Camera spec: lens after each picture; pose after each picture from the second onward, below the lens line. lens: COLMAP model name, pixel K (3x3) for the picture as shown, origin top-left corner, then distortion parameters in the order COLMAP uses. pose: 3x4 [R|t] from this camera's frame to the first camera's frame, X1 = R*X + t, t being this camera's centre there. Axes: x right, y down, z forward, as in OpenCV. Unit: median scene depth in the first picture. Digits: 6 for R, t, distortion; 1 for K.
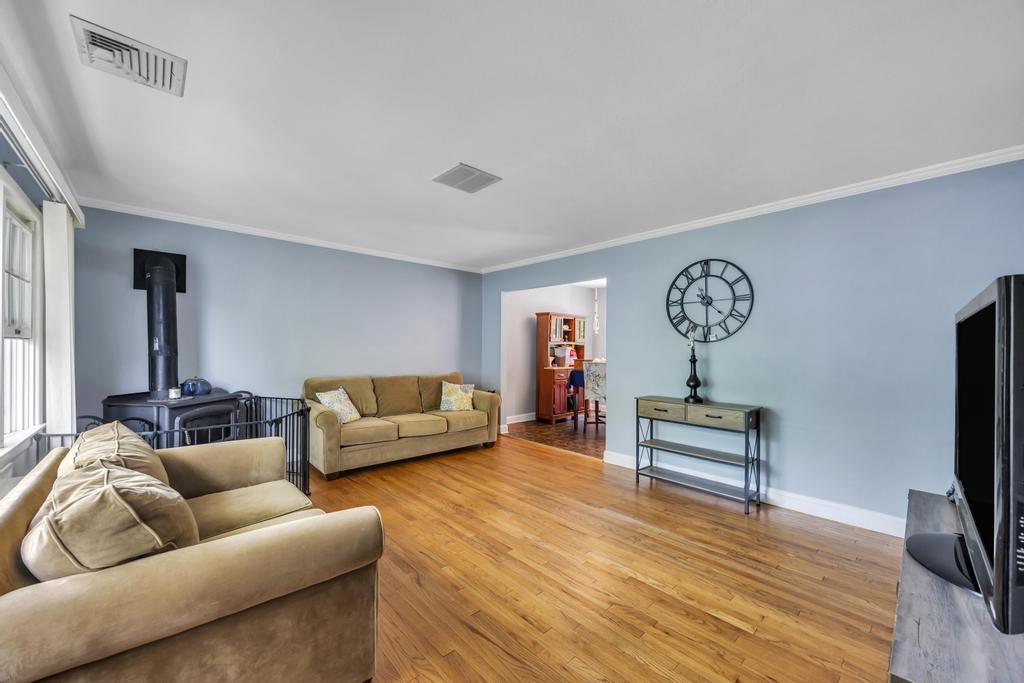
lens RADIAL K [[380.5, 0, 508.1], [0, 380.5, 351.0], [0, 0, 1]] dist [-0.000735, -0.000105]
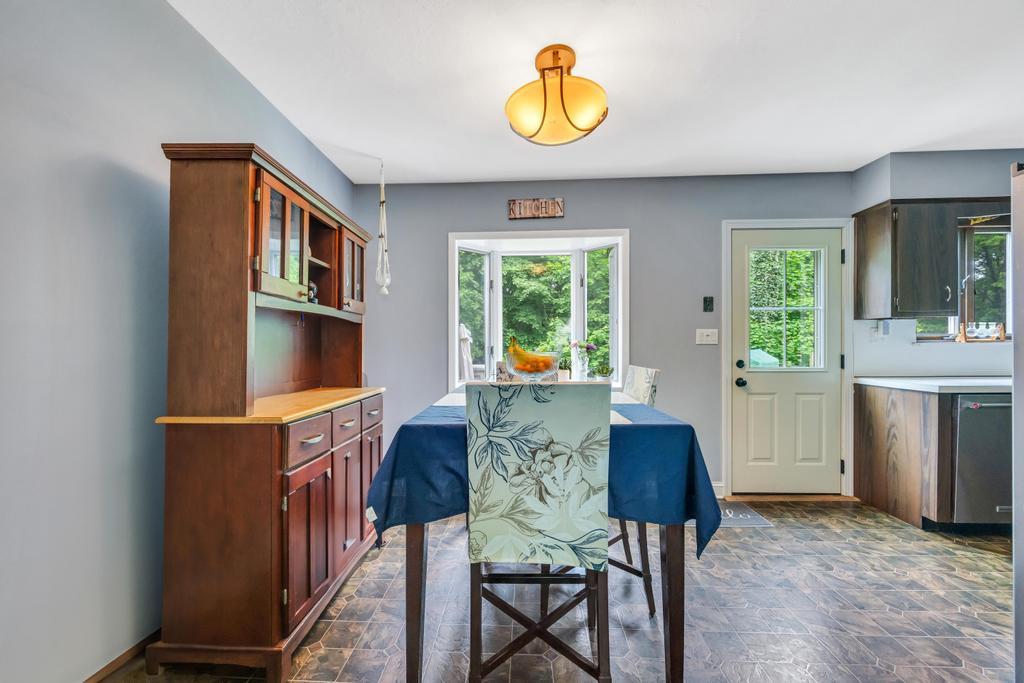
lens RADIAL K [[406.1, 0, 507.6], [0, 406.1, 347.8], [0, 0, 1]] dist [-0.000917, -0.000231]
pose [[0.720003, -0.001943, 0.693969, 0.043436], [0.003172, 0.999995, -0.000491, 0.005884], [-0.693964, 0.002555, 0.720005, 0.592060]]
